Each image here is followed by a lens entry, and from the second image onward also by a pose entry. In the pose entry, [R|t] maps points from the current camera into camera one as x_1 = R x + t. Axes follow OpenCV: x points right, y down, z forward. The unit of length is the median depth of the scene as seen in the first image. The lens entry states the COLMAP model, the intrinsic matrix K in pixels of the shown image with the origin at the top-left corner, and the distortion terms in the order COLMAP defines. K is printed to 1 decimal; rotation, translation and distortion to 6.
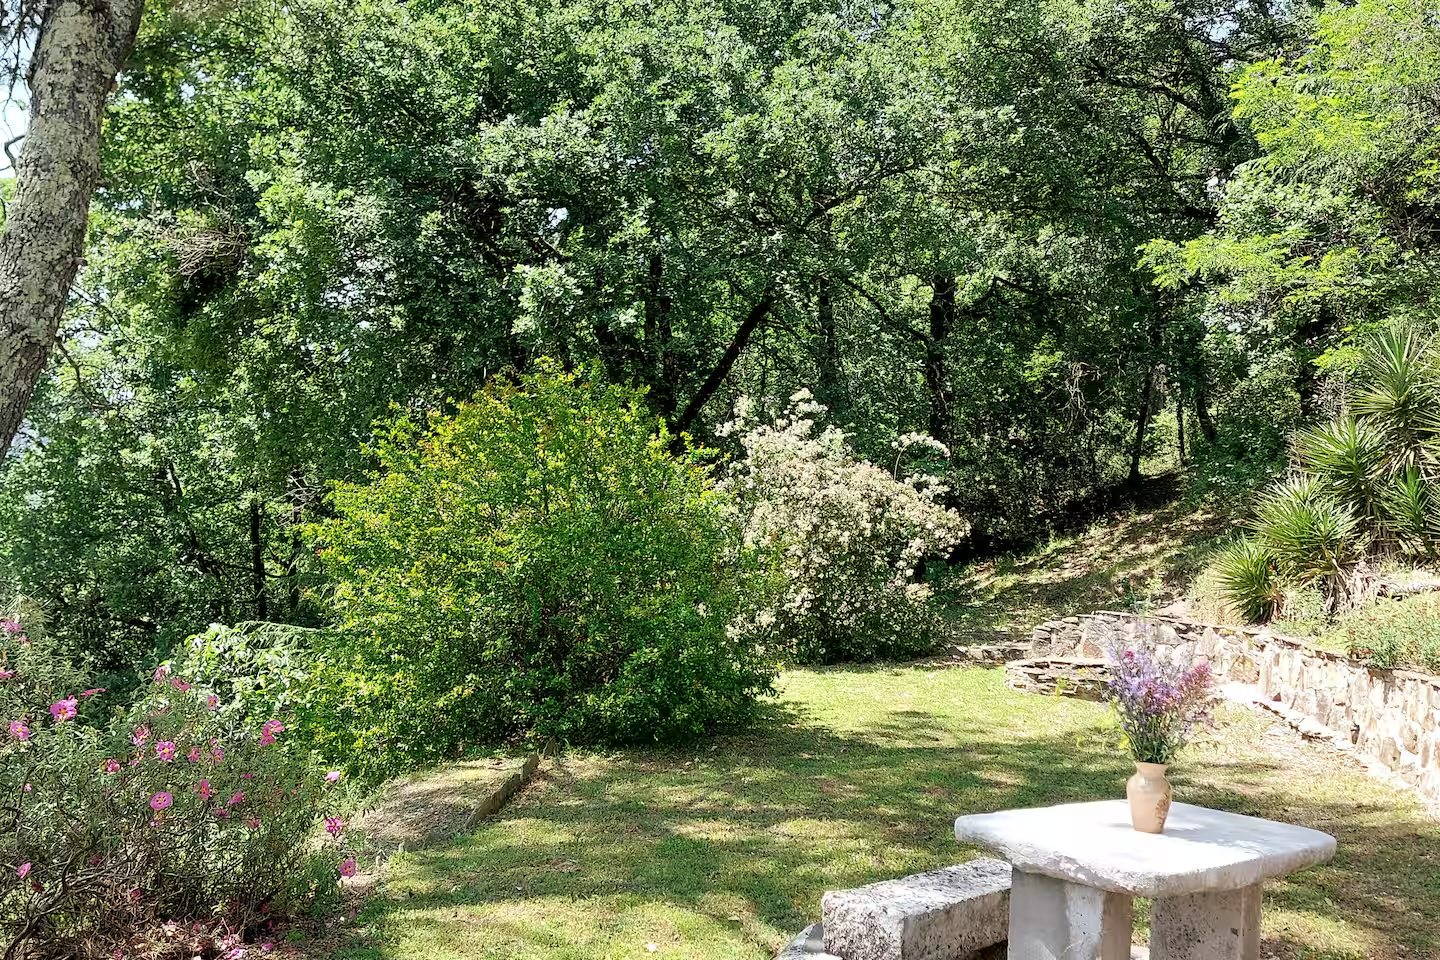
lens RADIAL K [[1051.8, 0, 720.0], [0, 1051.8, 480.0], [0, 0, 1]] dist [0.006012, 0.001597]
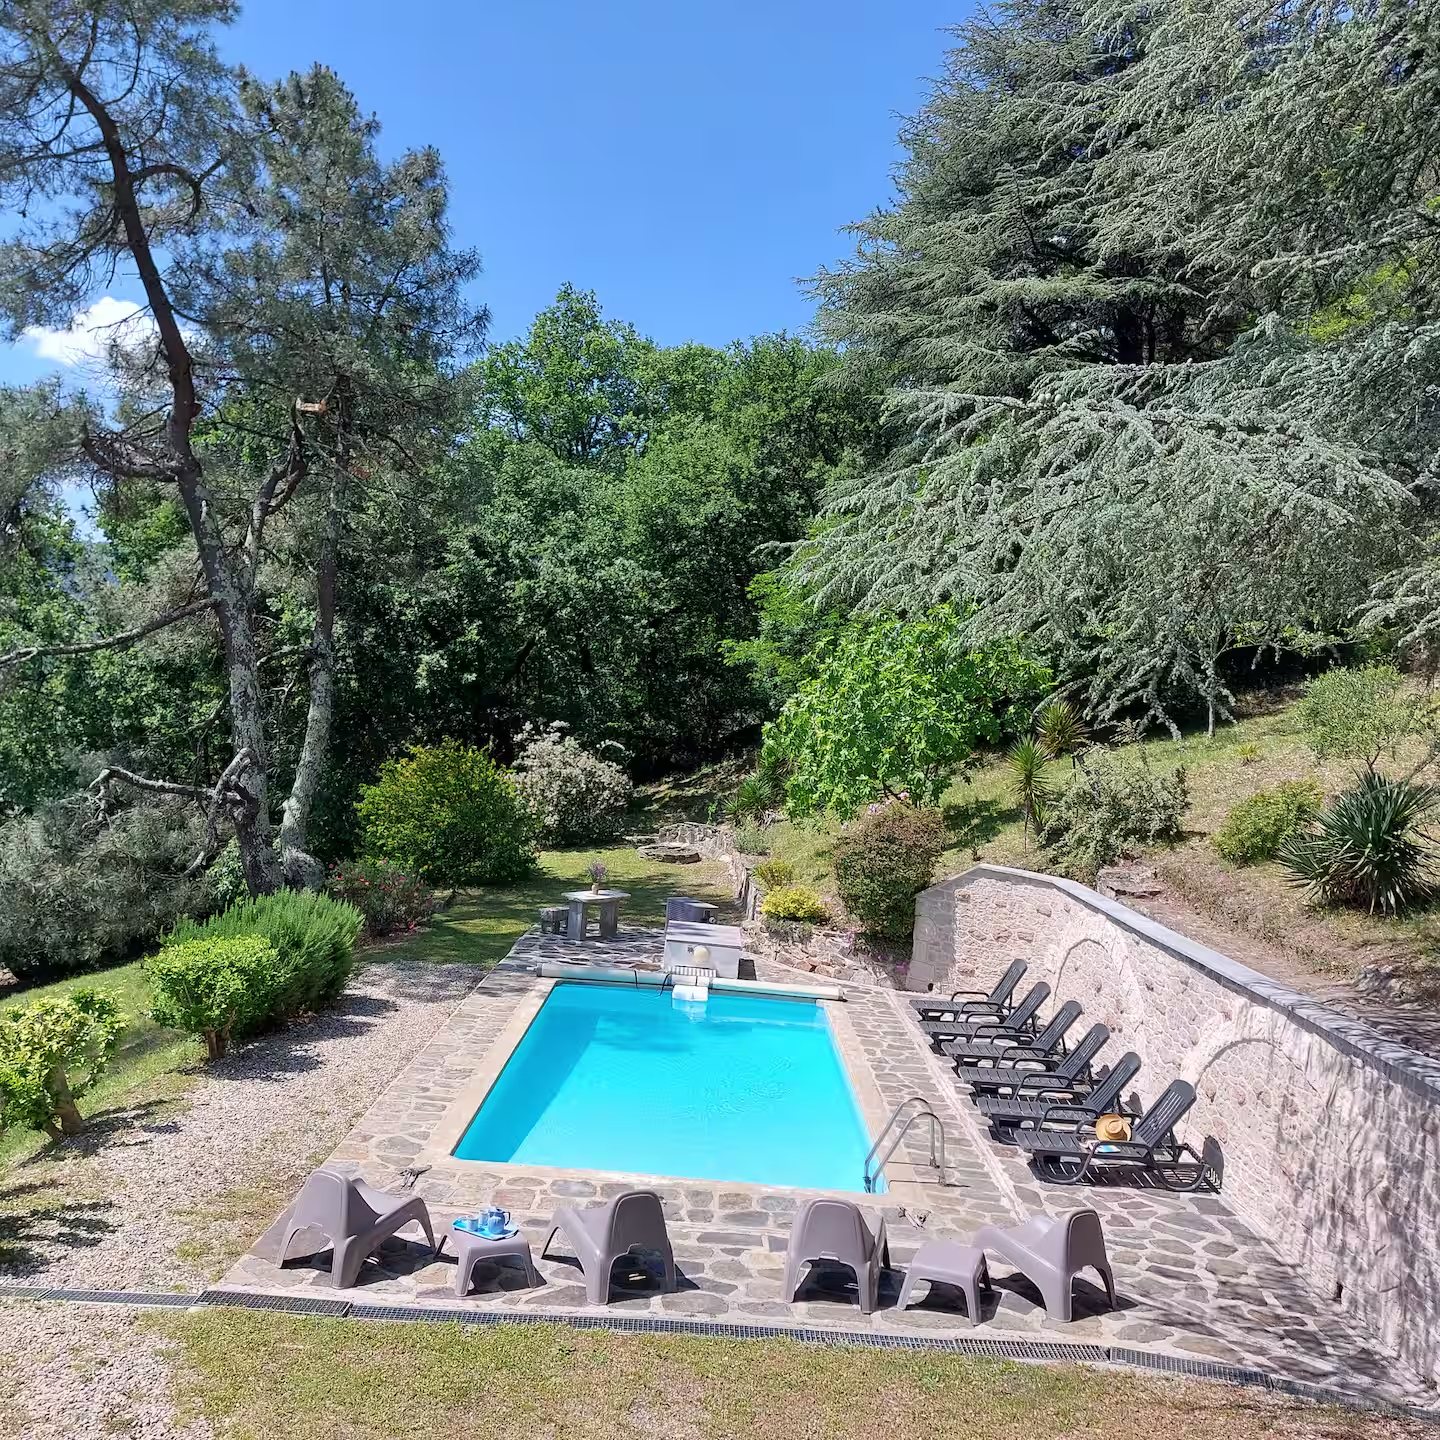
lens RADIAL K [[1479.6, 0, 720.0], [0, 1479.6, 720.0], [0, 0, 1]] dist [-0.018109, -0.011150]
pose [[0.988954, -0.012520, 0.147694, -0.034776], [-0.007406, 0.991008, 0.133597, -0.497910], [-0.148038, -0.133215, 0.979969, -2.021146]]
